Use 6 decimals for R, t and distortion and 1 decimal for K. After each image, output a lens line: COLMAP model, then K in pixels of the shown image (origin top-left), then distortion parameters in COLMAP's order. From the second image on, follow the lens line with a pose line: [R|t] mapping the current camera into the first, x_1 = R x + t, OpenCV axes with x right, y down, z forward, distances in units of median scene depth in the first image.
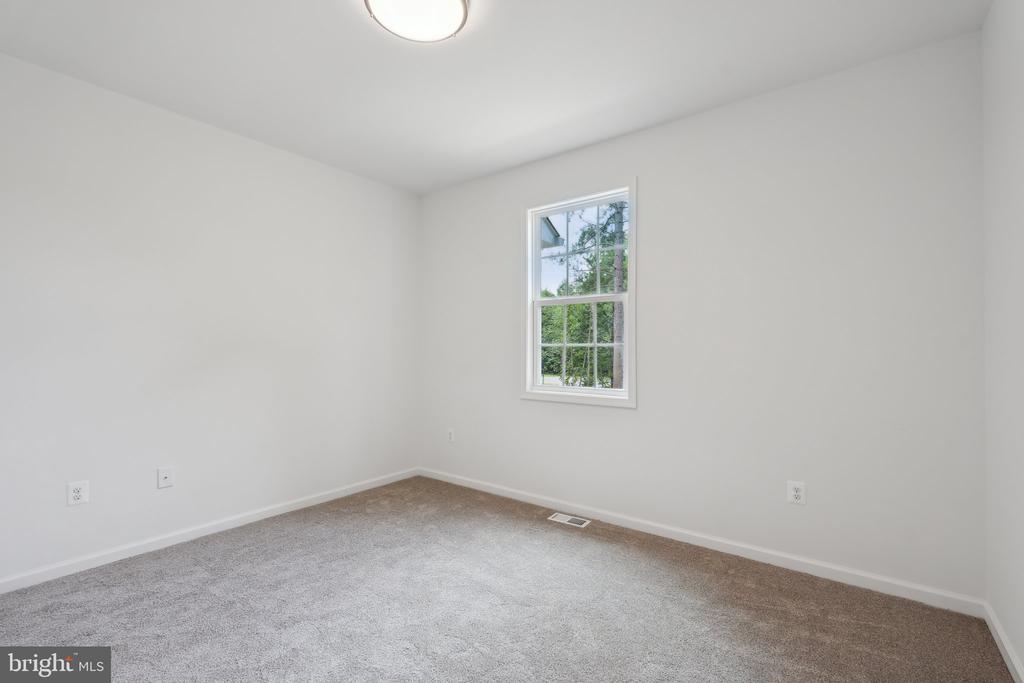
lens RADIAL K [[456.6, 0, 512.3], [0, 456.6, 345.8], [0, 0, 1]] dist [-0.005106, 0.000400]
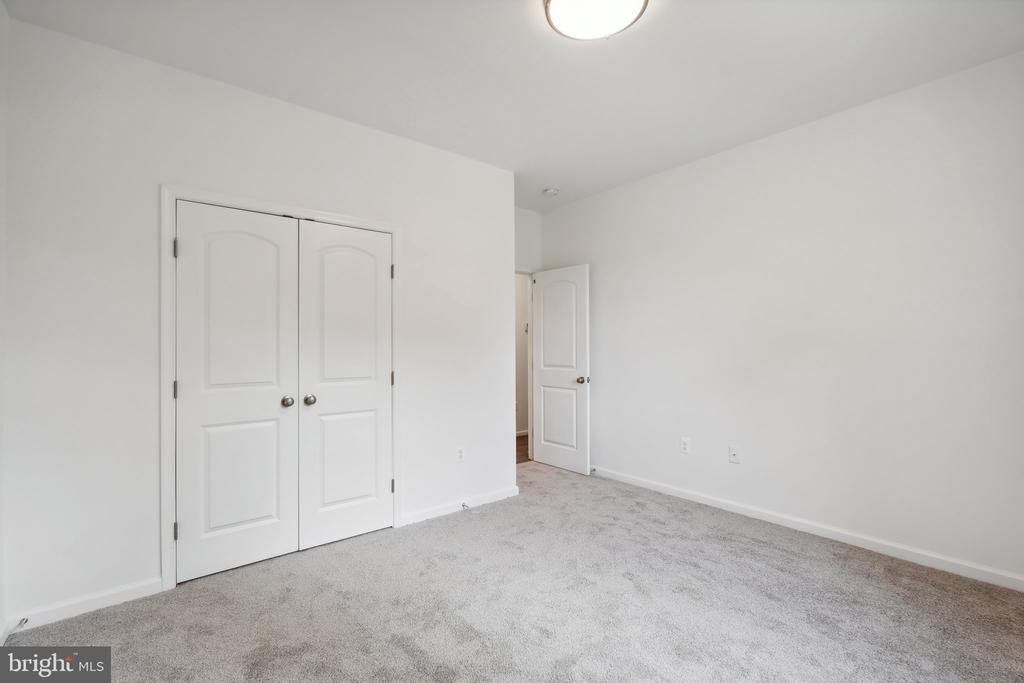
lens RADIAL K [[456.6, 0, 512.6], [0, 456.6, 342.3], [0, 0, 1]] dist [-0.005106, 0.000400]
pose [[-0.224866, -0.004751, -0.974378, 0.616929], [0.007736, 0.999948, -0.006661, -0.002663], [0.974359, -0.009035, -0.224818, 0.800212]]
